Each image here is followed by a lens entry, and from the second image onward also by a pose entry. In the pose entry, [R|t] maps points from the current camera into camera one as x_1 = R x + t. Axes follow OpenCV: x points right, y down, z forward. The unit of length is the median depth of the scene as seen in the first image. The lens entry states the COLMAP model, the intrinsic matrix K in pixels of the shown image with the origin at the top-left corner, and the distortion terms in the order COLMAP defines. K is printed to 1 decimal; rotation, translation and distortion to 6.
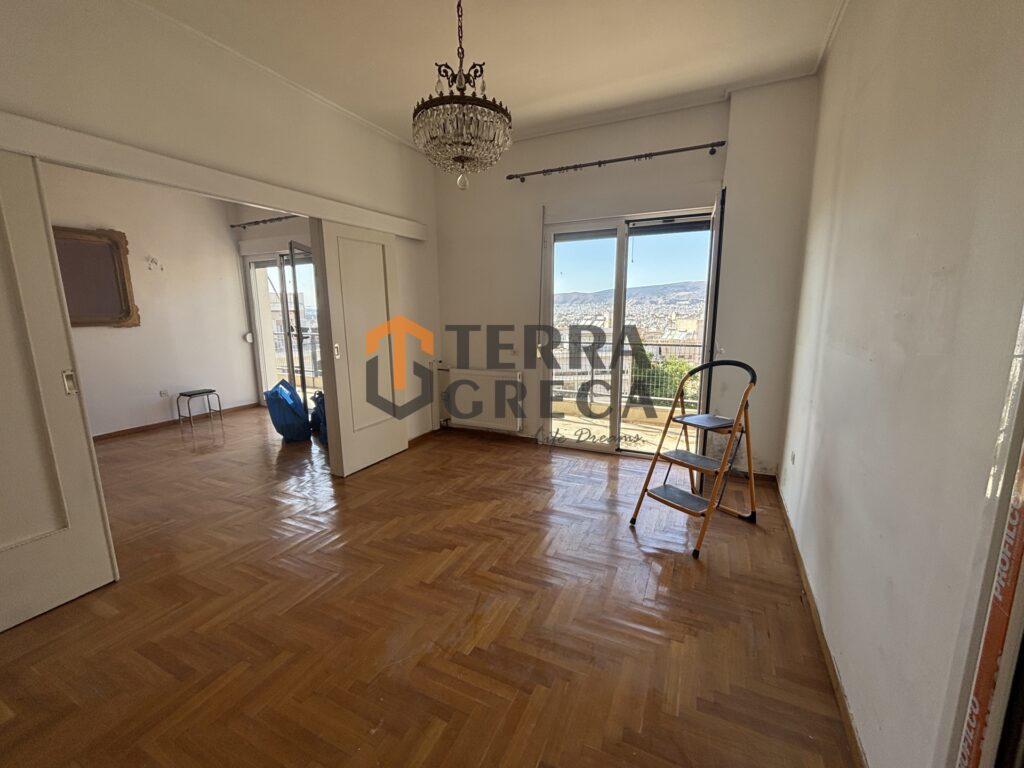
lens RADIAL K [[418.0, 0, 517.7], [0, 418.0, 377.6], [0, 0, 1]] dist [0.007872, -0.002052]
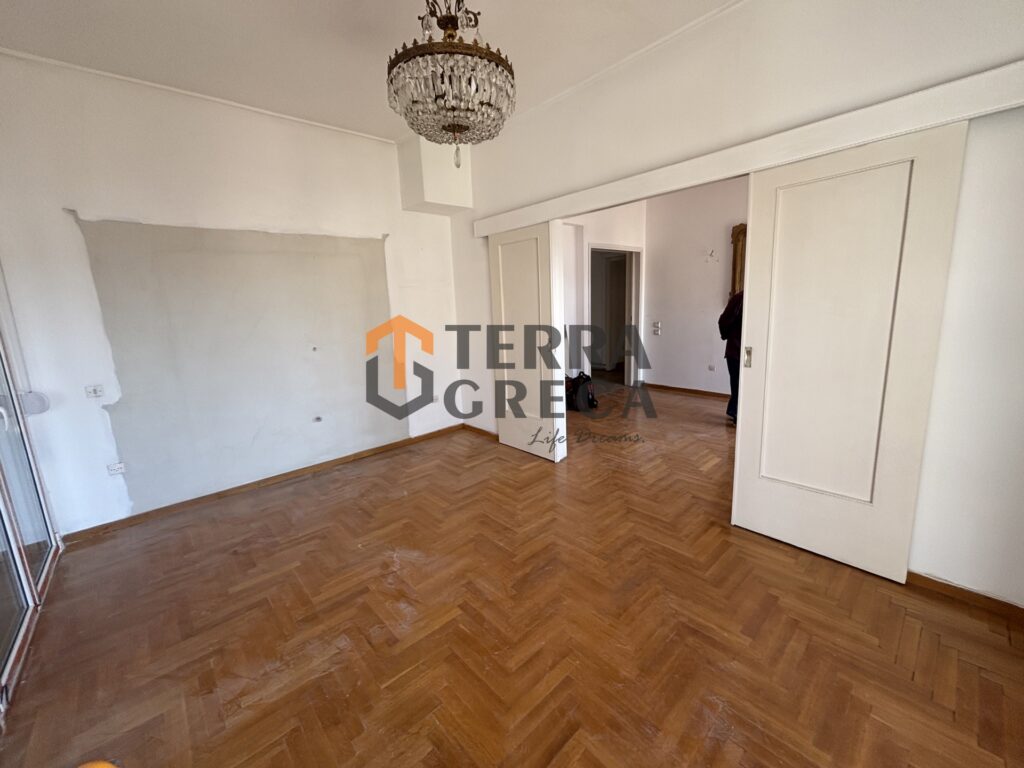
lens RADIAL K [[418.0, 0, 509.8], [0, 418.0, 381.1], [0, 0, 1]] dist [0.007872, -0.002052]
pose [[-0.393493, 0.192303, -0.898990, 0.463341], [-0.112497, 0.960457, 0.254692, -0.195272], [0.912419, 0.201353, -0.356299, 1.088140]]
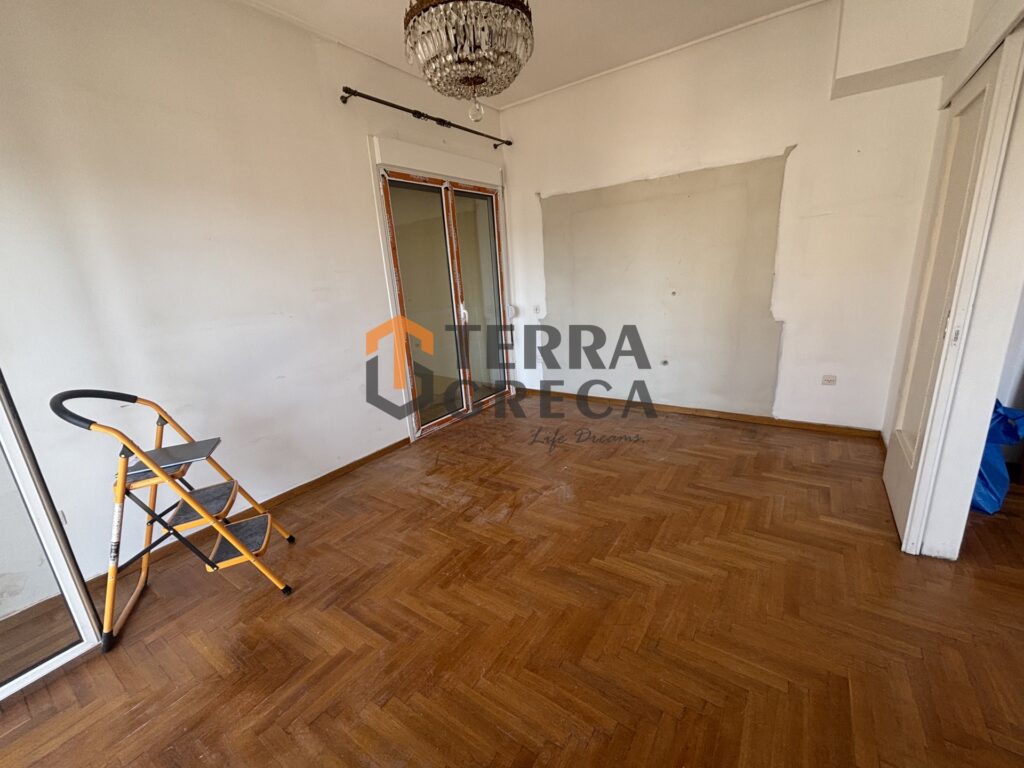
lens RADIAL K [[418.0, 0, 508.9], [0, 418.0, 380.0], [0, 0, 1]] dist [0.007872, -0.002052]
pose [[-0.981709, 0.016157, 0.189702, -0.242731], [0.094601, 0.906082, 0.412391, -0.234616], [-0.165223, 0.422794, -0.891037, 1.418637]]
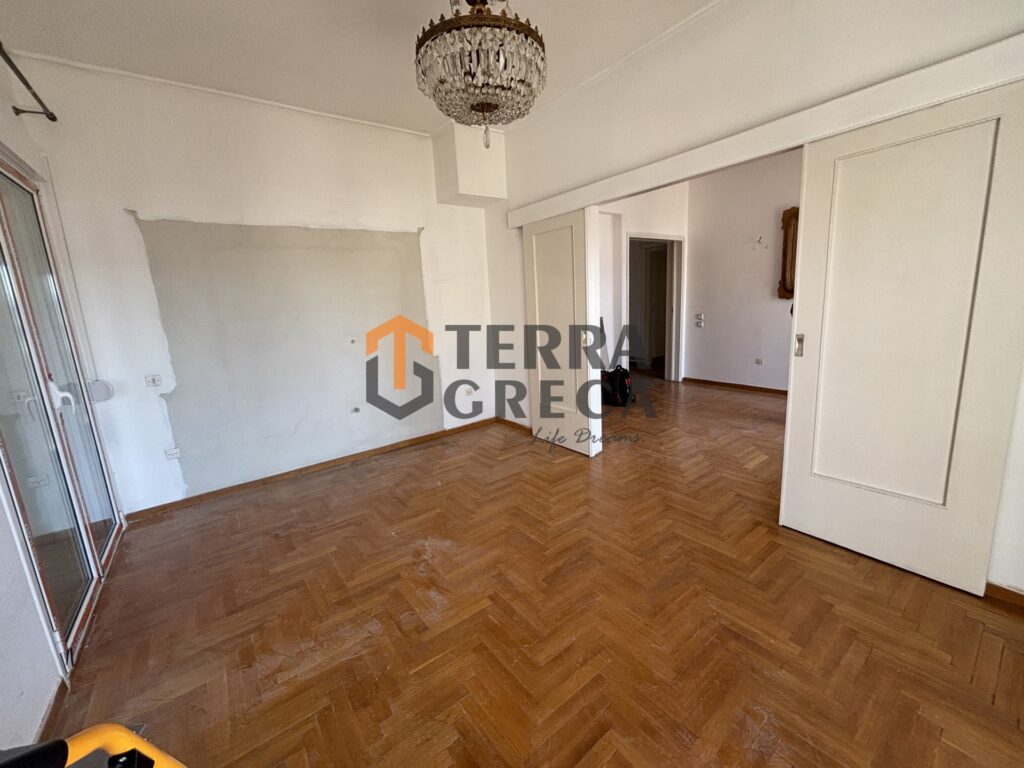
lens RADIAL K [[418.0, 0, 509.6], [0, 418.0, 381.0], [0, 0, 1]] dist [0.007872, -0.002052]
pose [[-0.471740, 0.198243, -0.859163, 0.446825], [-0.092174, 0.957971, 0.271652, -0.178445], [0.876907, 0.207342, -0.433641, 1.093703]]
